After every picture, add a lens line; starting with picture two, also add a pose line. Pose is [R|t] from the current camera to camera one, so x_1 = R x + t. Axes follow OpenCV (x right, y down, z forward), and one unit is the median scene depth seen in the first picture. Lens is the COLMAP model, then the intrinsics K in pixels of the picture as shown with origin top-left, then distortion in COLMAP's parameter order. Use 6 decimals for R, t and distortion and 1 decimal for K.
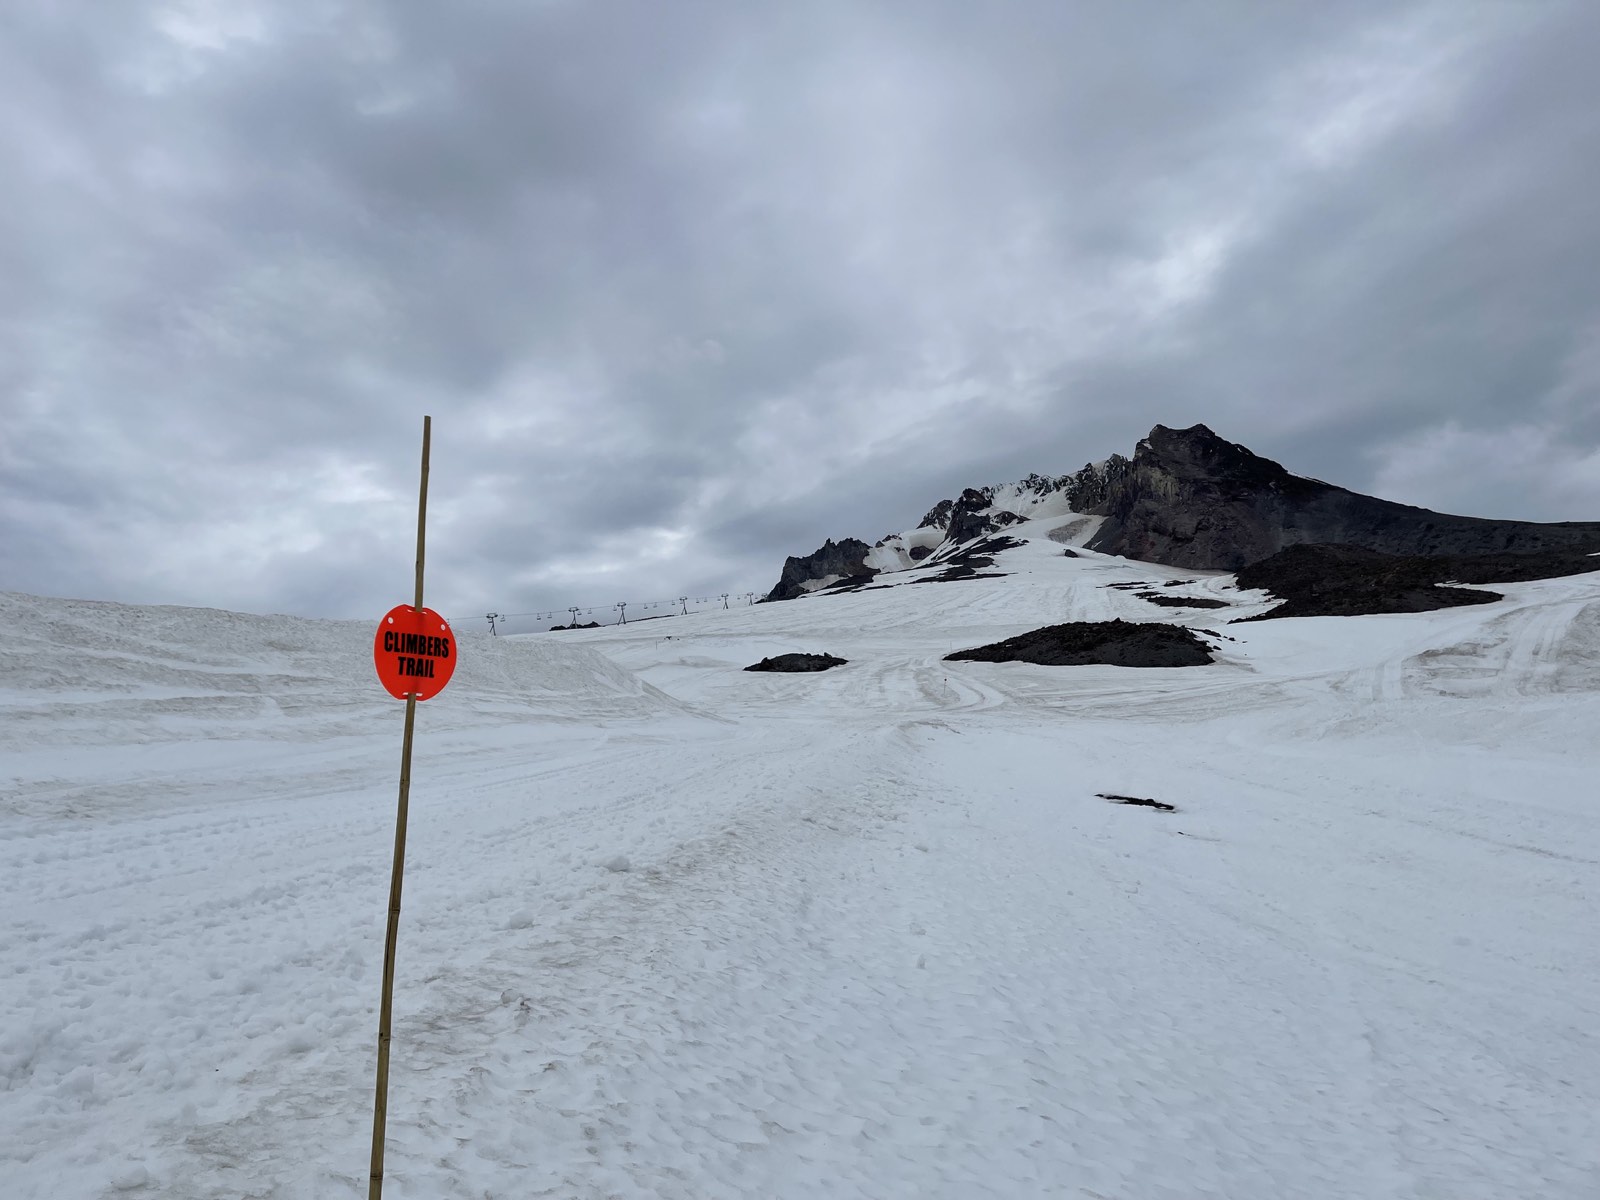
lens RADIAL K [[1195.3, 0, 783.9], [0, 1195.3, 604.0], [0, 0, 1]] dist [0.010571, -0.010293]
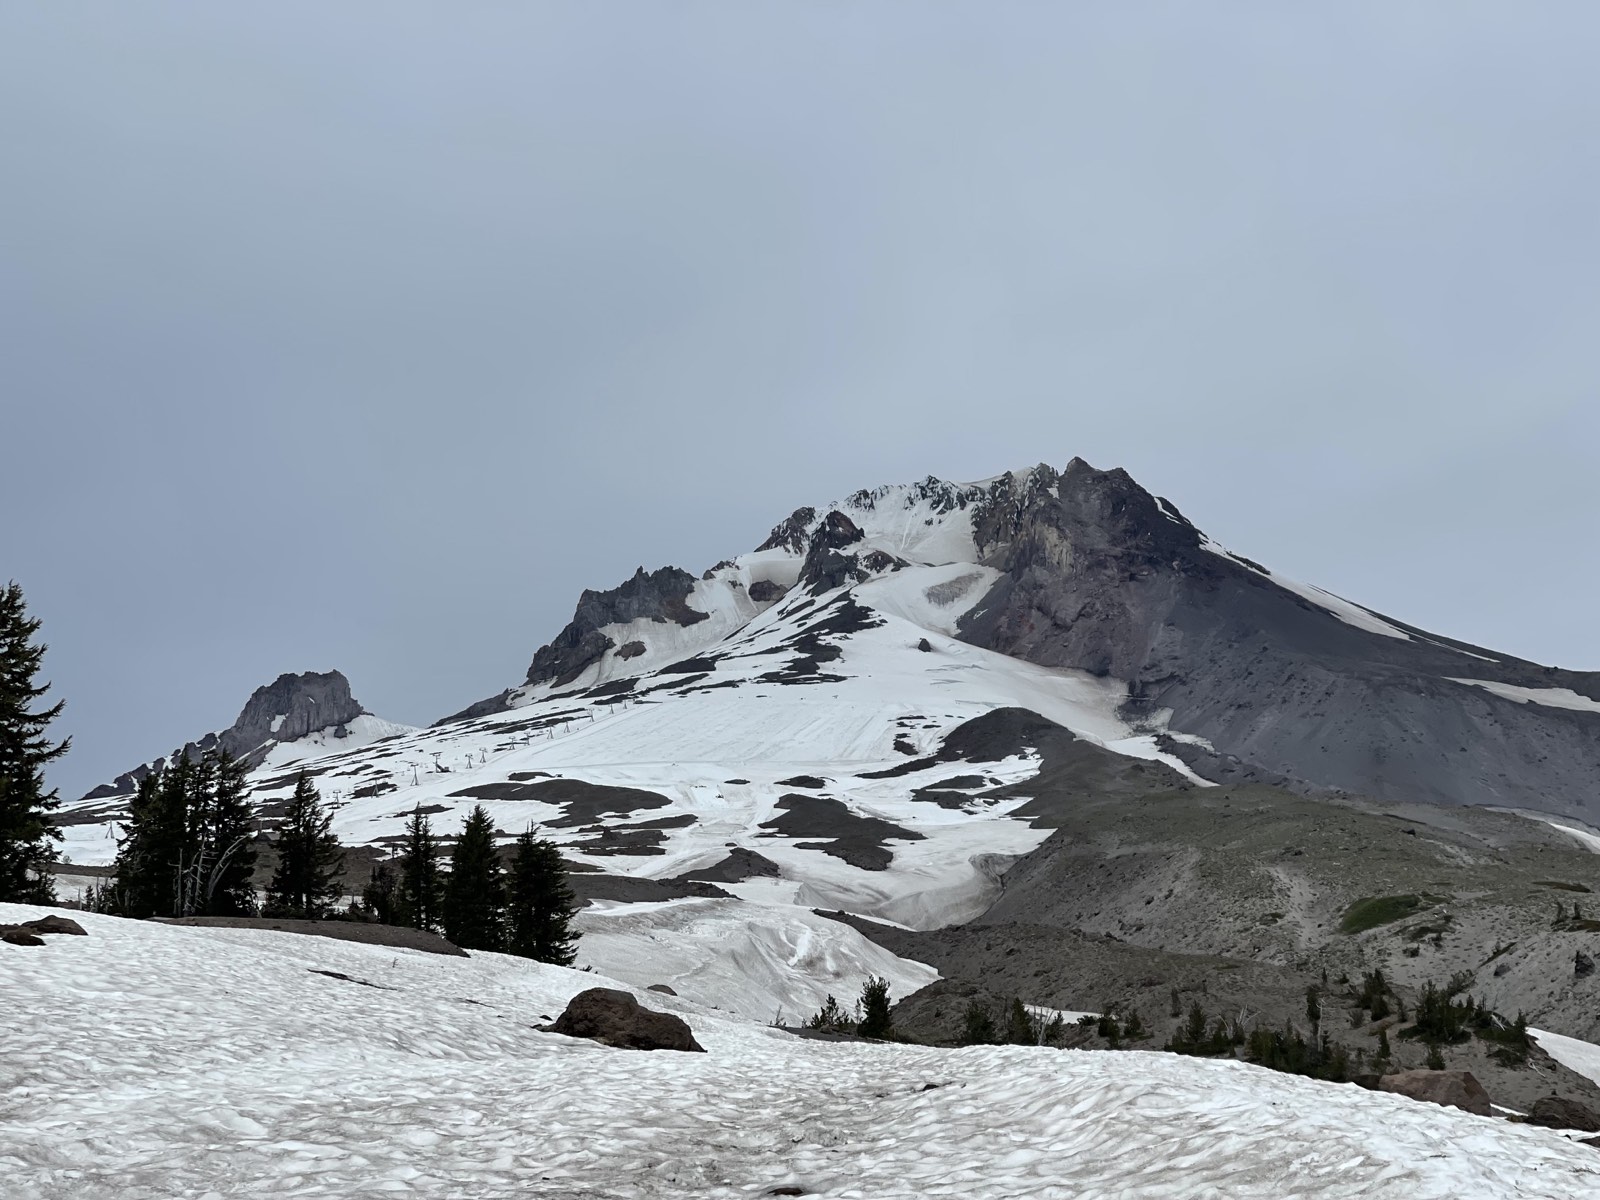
lens RADIAL K [[3147.1, 0, 802.8], [0, 3147.1, 595.8], [0, 0, 1]] dist [0.244394, 0.000000]
pose [[0.989751, 0.057383, 0.130764, -0.120899], [-0.059831, 0.998098, 0.014863, -0.075631], [-0.129663, -0.022534, 0.991302, -0.965554]]
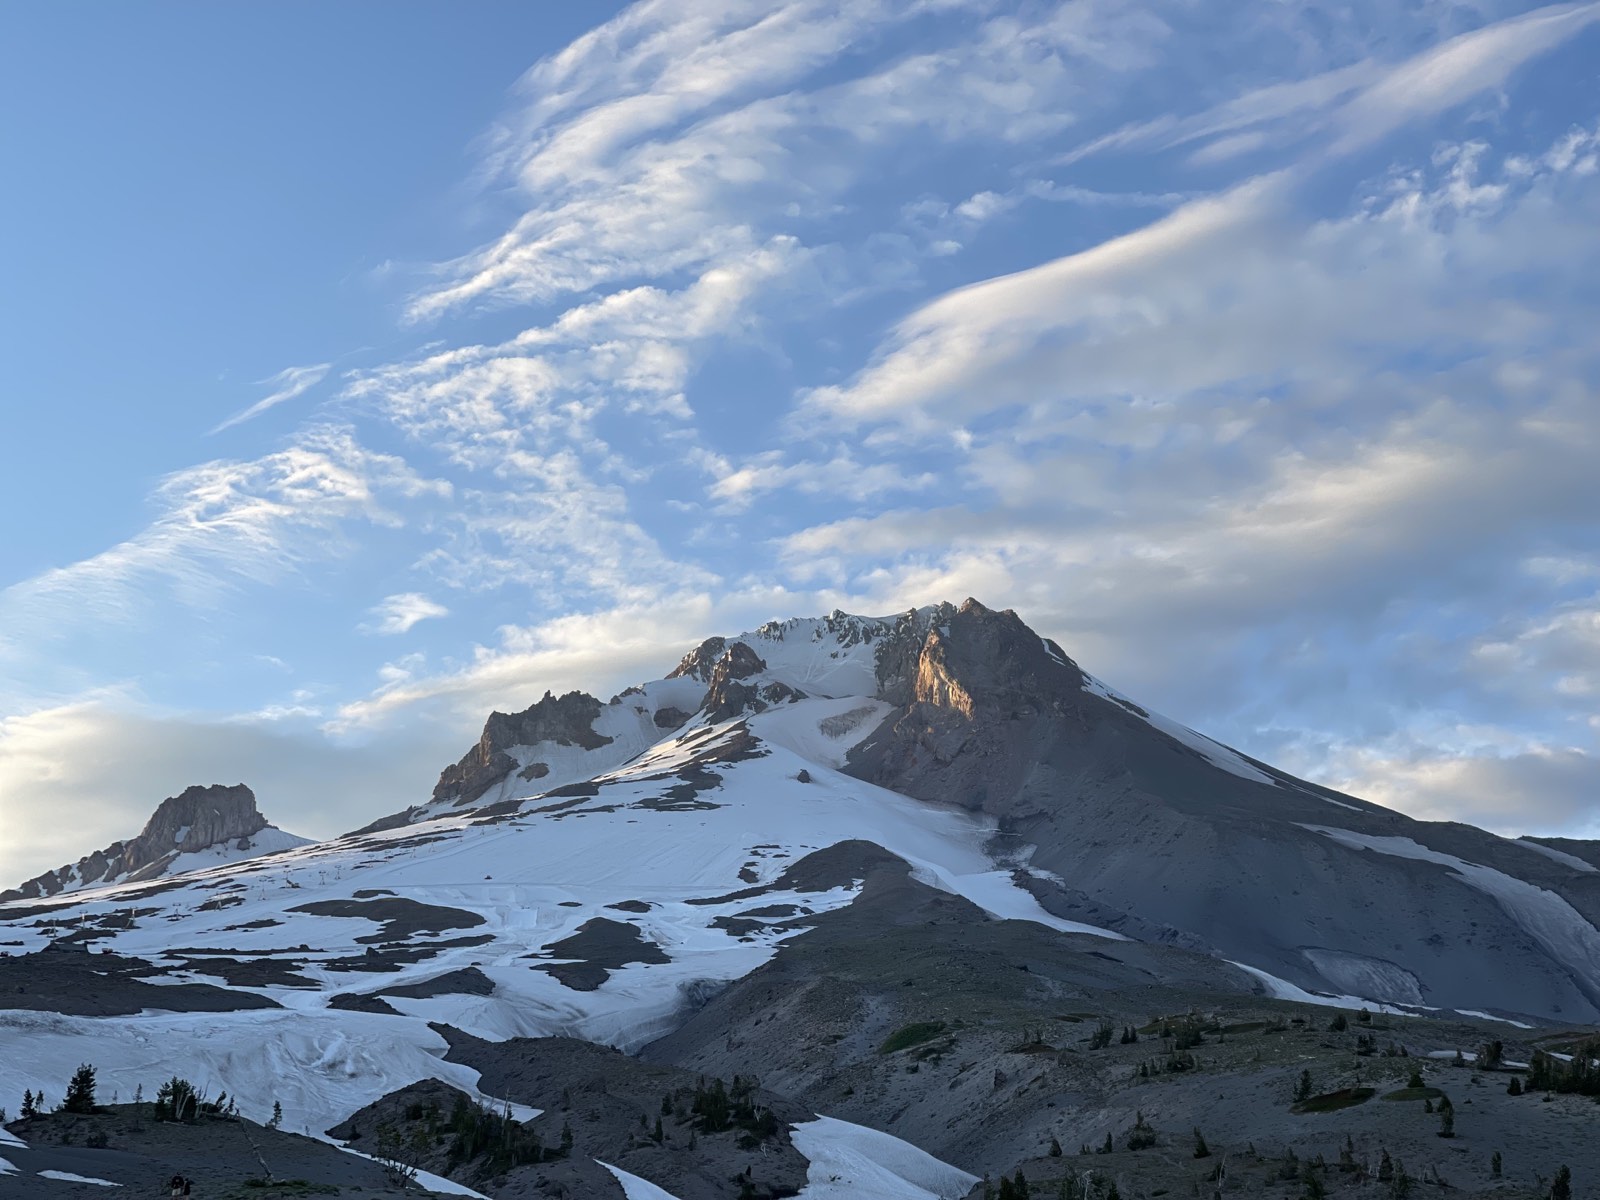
lens RADIAL K [[3147.1, 0, 798.3], [0, 3147.1, 612.0], [0, 0, 1]] dist [0.244394, 0.000000]
pose [[0.987035, 0.091103, 0.132142, -0.077637], [-0.089426, 0.995820, -0.018587, -0.085870], [-0.133283, 0.006529, 0.991056, -1.035405]]
